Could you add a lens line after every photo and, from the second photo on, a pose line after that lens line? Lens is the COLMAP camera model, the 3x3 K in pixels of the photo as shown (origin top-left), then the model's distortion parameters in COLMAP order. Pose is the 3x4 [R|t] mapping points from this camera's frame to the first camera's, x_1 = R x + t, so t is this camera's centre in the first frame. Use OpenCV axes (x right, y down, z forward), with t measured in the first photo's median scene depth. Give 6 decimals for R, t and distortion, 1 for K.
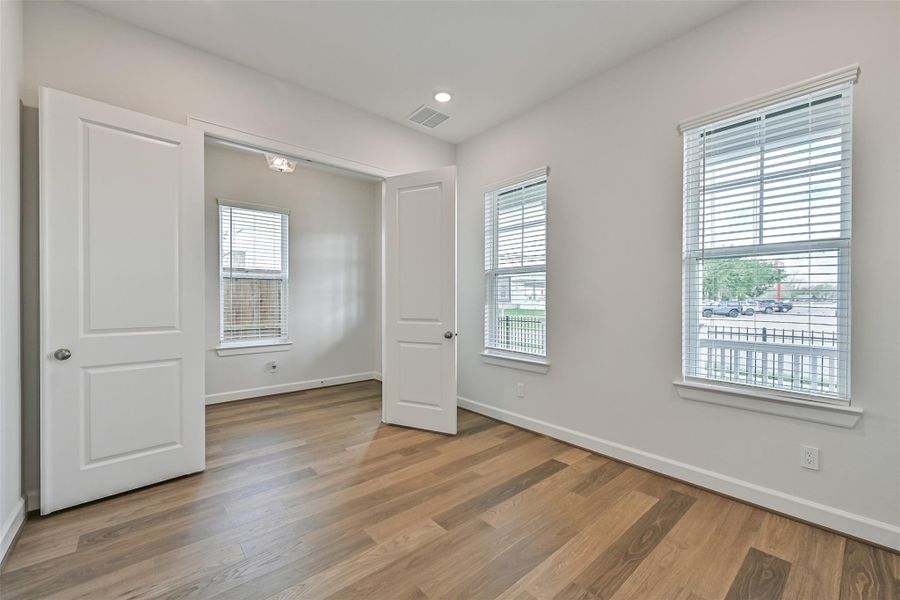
lens RADIAL K [[374.7, 0, 458.3], [0, 374.7, 302.1], [0, 0, 1]] dist [0.002406, 0.000091]
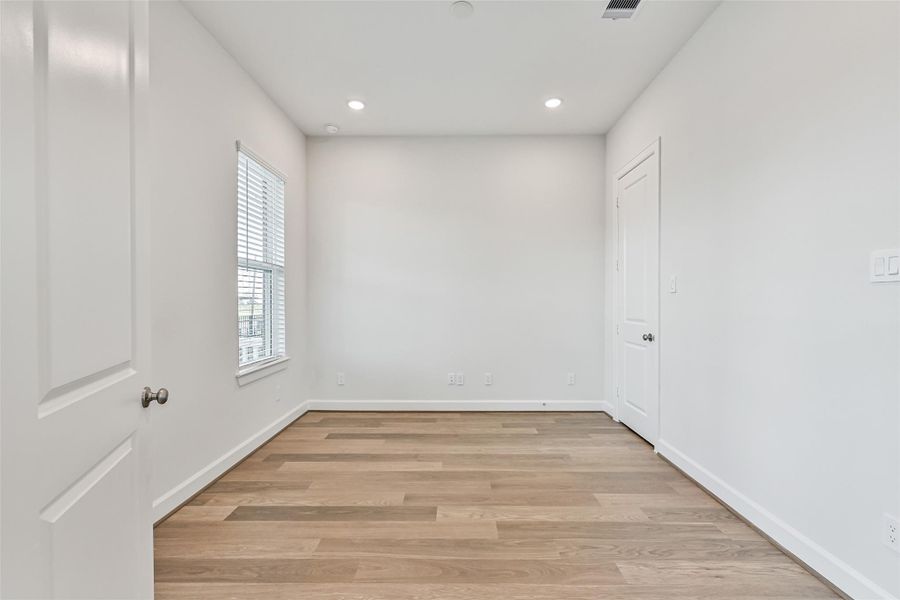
lens RADIAL K [[374.7, 0, 451.5], [0, 374.7, 302.0], [0, 0, 1]] dist [0.002406, 0.000091]
pose [[-0.742511, -0.004602, 0.669818, -0.689512], [0.002026, 0.999956, 0.009117, -0.011607], [-0.669831, 0.008127, -0.742469, 1.529770]]
